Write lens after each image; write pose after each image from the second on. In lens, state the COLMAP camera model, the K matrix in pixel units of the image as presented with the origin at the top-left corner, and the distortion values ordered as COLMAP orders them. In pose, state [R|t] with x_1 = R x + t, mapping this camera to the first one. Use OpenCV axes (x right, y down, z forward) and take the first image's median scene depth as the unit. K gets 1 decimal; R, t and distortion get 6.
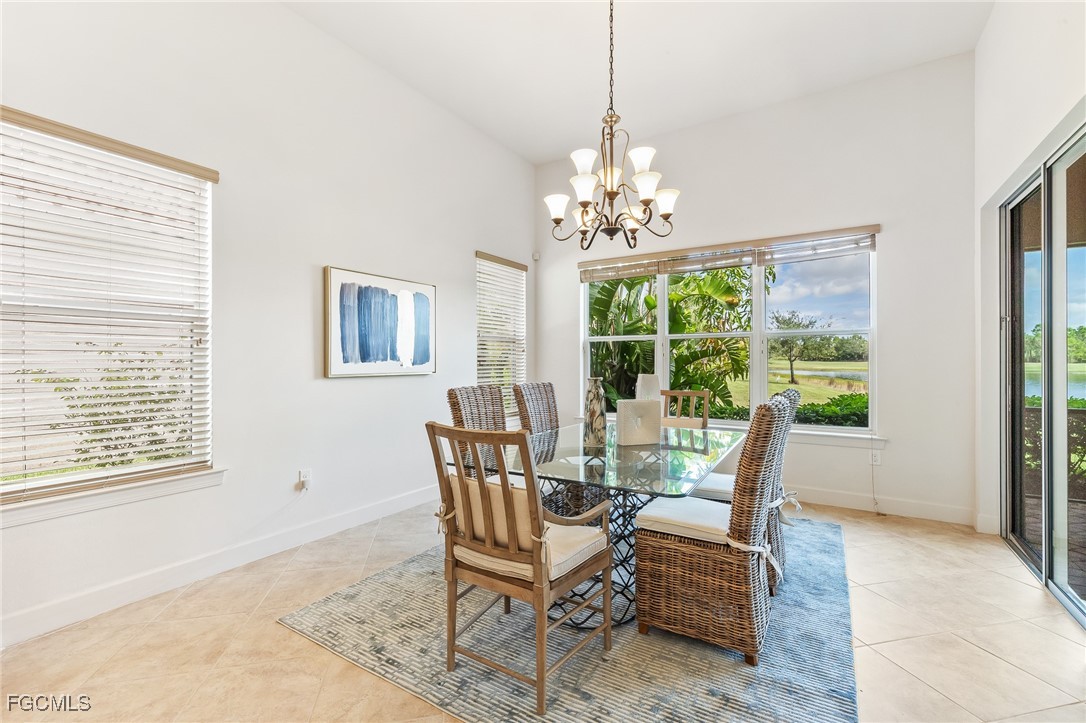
lens RADIAL K [[458.4, 0, 540.8], [0, 458.4, 361.7], [0, 0, 1]] dist [0.001100, 0.000097]
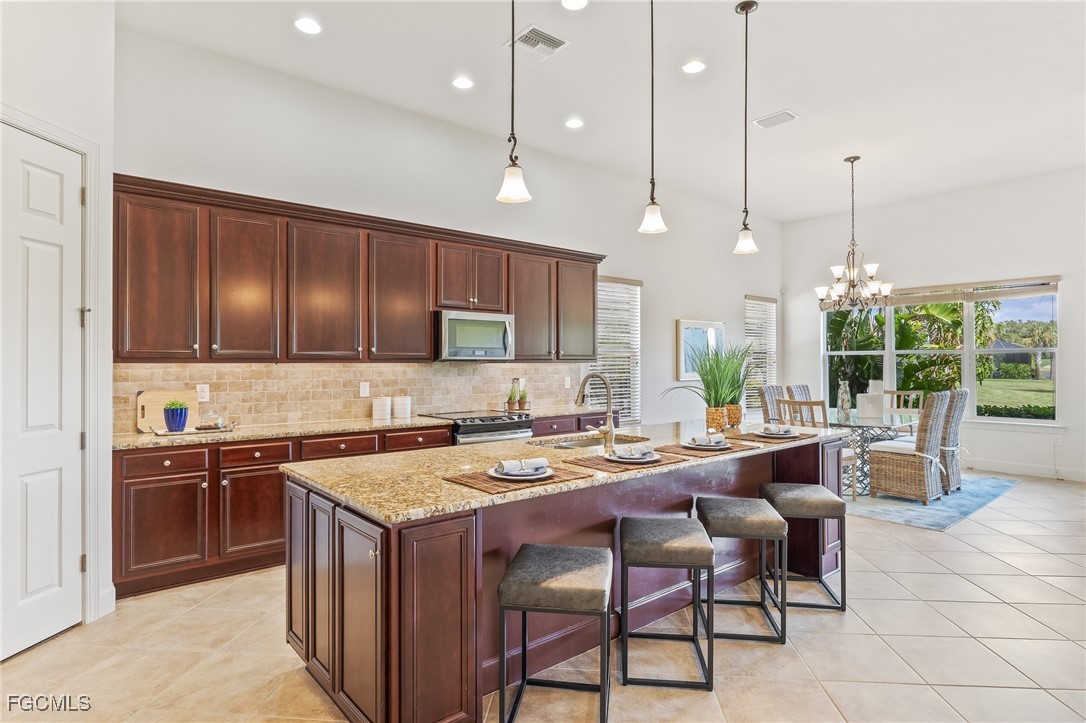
lens RADIAL K [[577.0, 0, 539.7], [0, 577.0, 358.3], [0, 0, 1]] dist [-0.012241, 0.002454]
pose [[0.952220, -0.004175, -0.305385, -0.178728], [0.001355, 0.999954, -0.009446, -0.020069], [0.305411, 0.008581, 0.952182, -0.830700]]
